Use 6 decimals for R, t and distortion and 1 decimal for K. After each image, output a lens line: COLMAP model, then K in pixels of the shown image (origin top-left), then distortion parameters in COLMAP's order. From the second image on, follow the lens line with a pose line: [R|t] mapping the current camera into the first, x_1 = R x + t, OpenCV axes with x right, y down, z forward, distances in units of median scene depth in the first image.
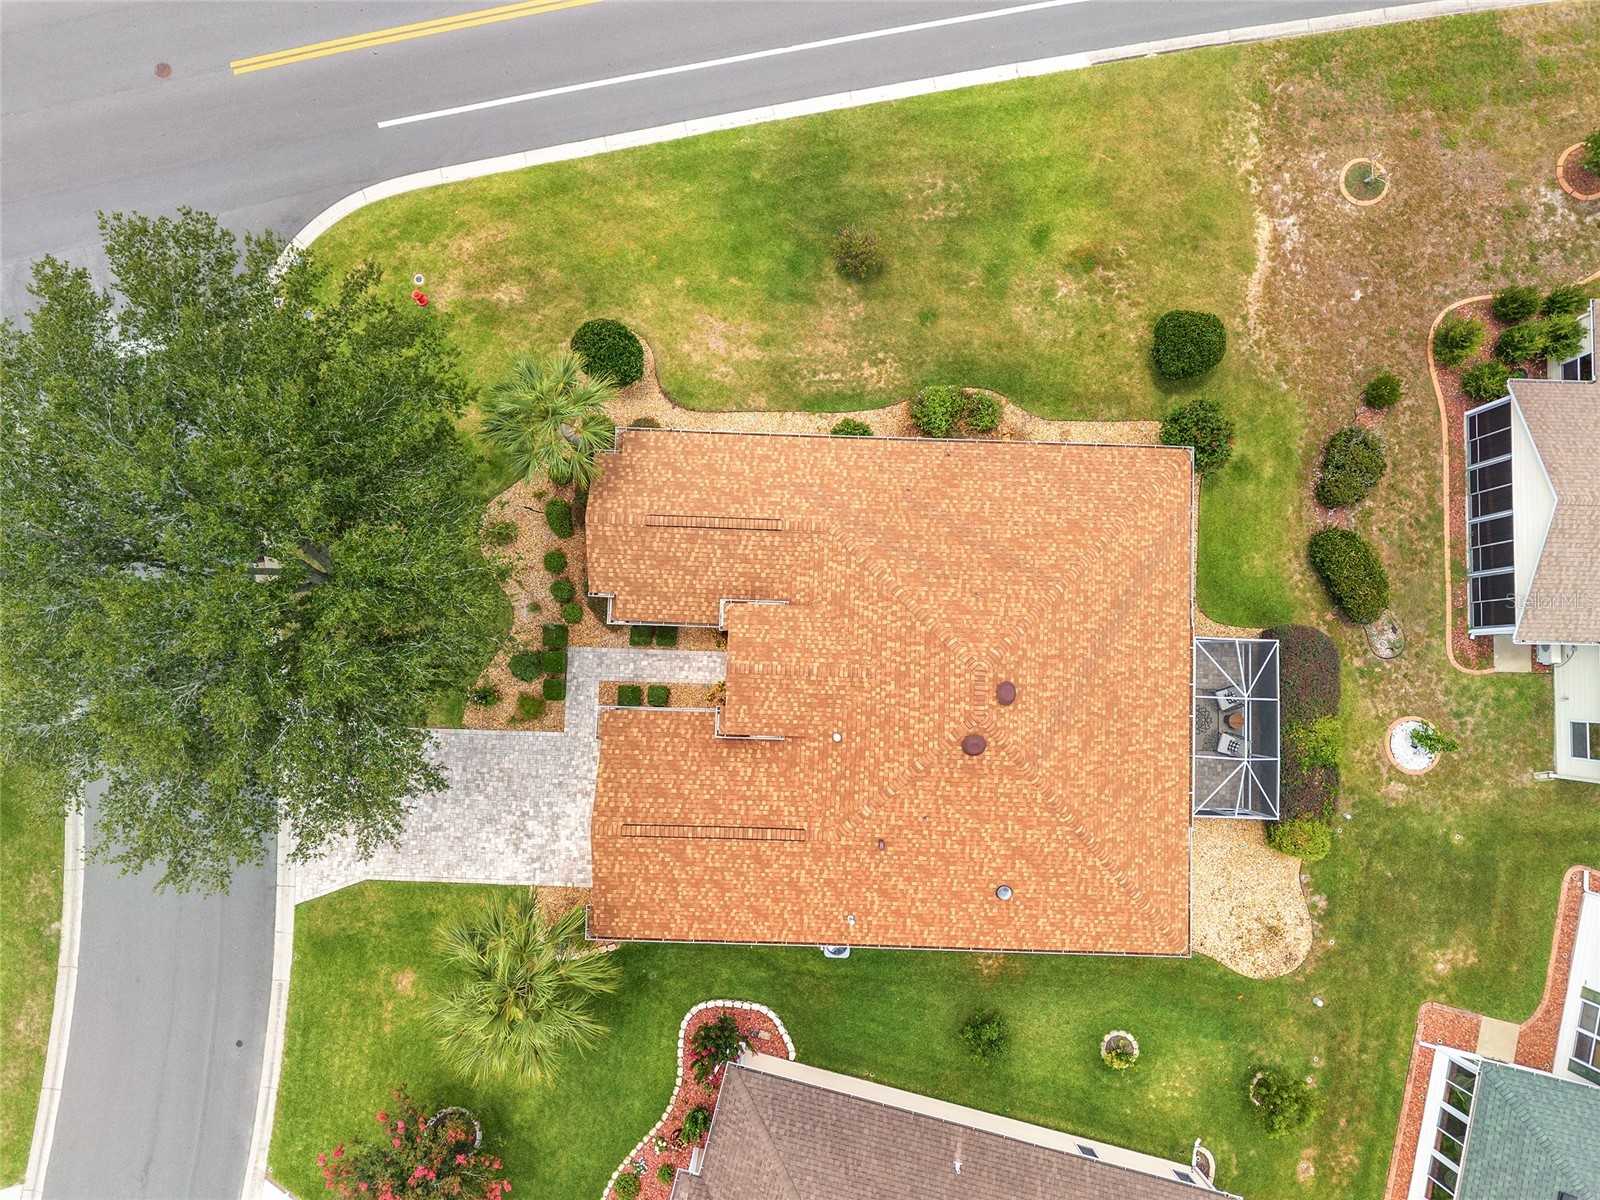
lens RADIAL K [[1084.0, 0, 781.5], [0, 1084.0, 593.7], [0, 0, 1]] dist [0.002022, -0.003437]
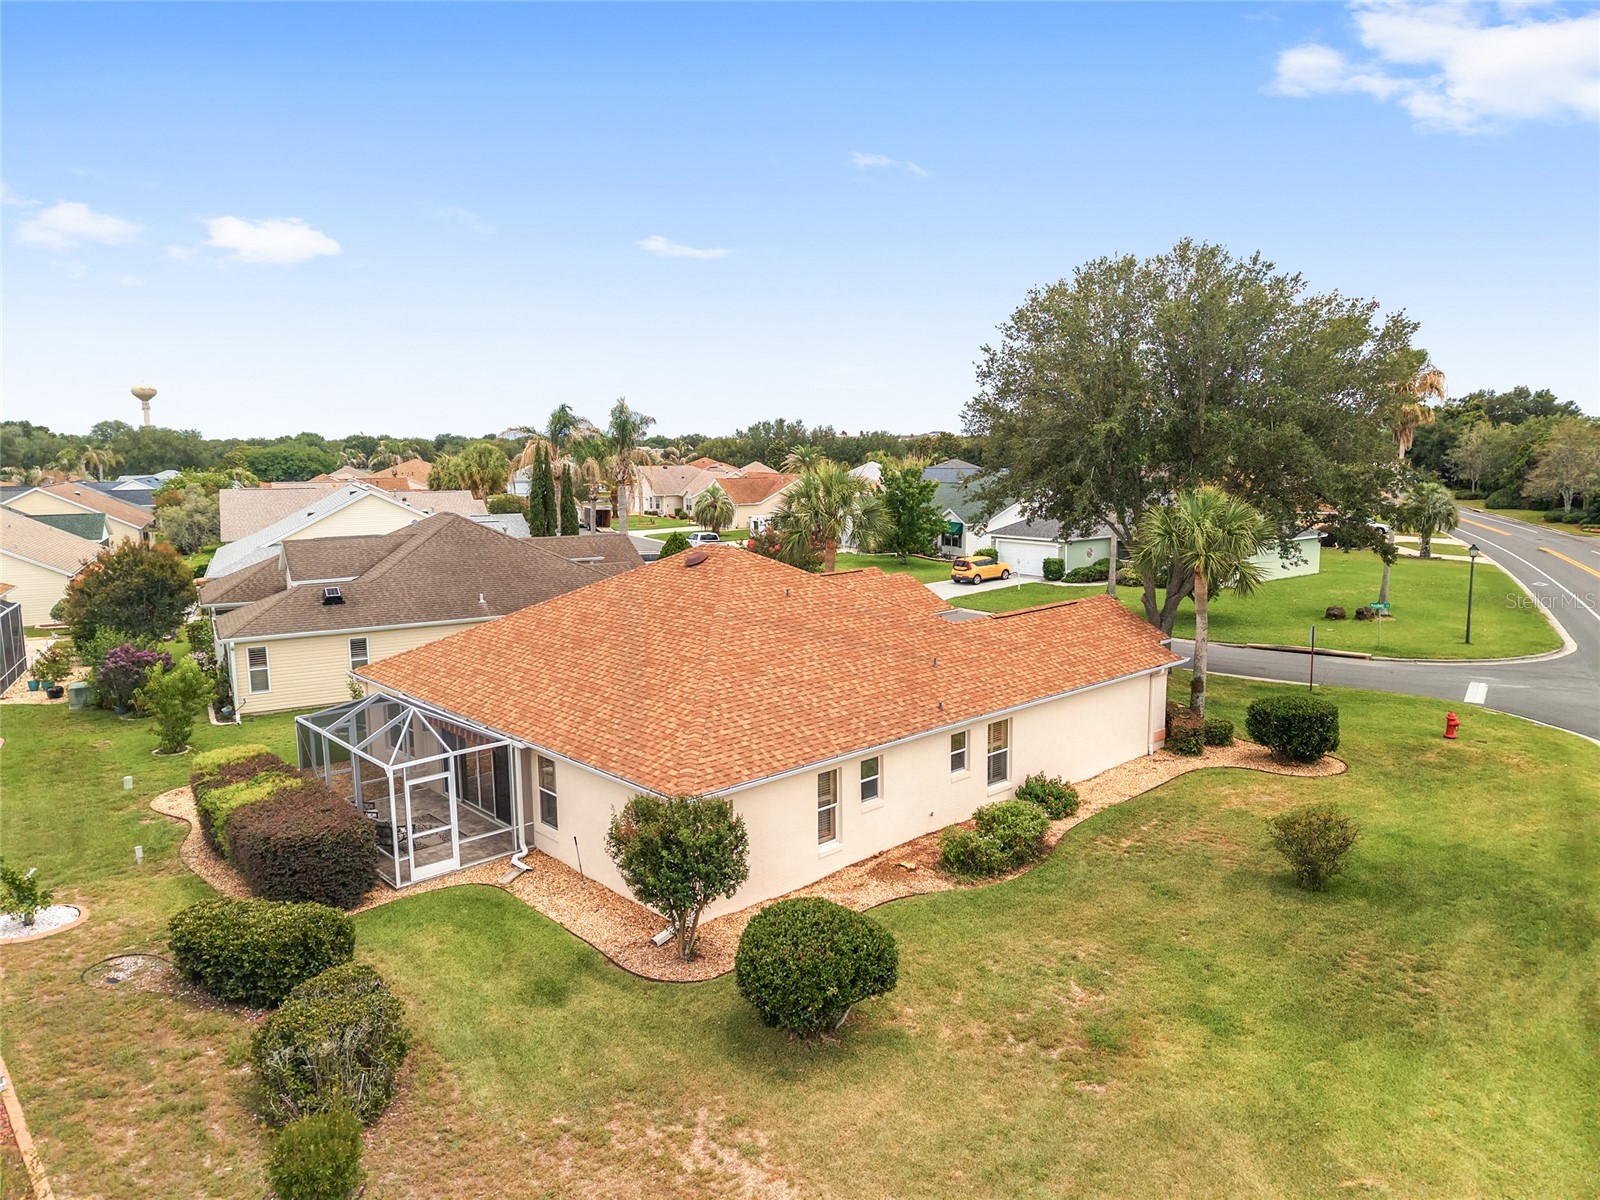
lens RADIAL K [[1084.0, 0, 781.5], [0, 1084.0, 593.7], [0, 0, 1]] dist [0.002022, -0.003437]
pose [[-0.724016, 0.072168, -0.685997, 0.674923], [-0.689031, -0.029231, 0.724142, -0.535261], [0.032207, 0.996964, 0.070890, 0.802448]]
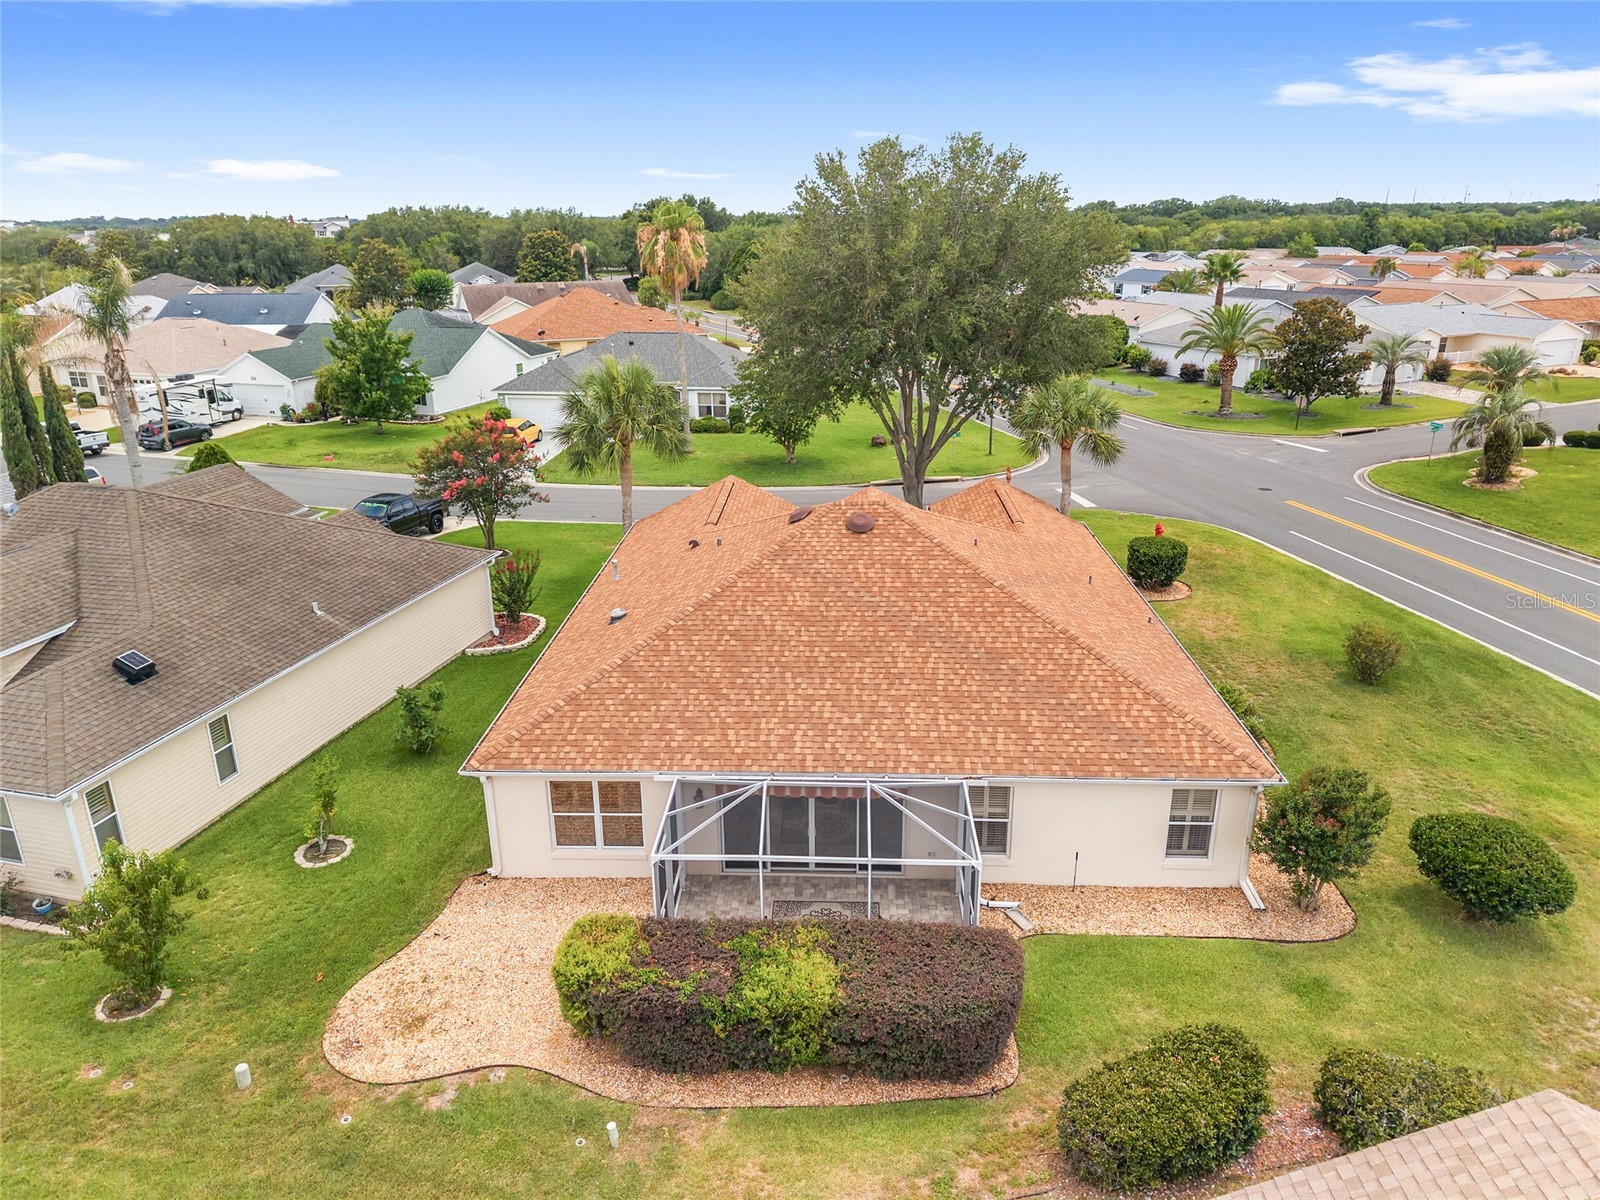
lens RADIAL K [[1084.0, 0, 781.5], [0, 1084.0, 593.7], [0, 0, 1]] dist [0.002022, -0.003437]
pose [[-0.017066, 0.302594, -0.952967, 0.869220], [-0.997147, 0.064945, 0.038479, 0.104347], [0.073534, 0.950904, 0.300622, 0.658493]]
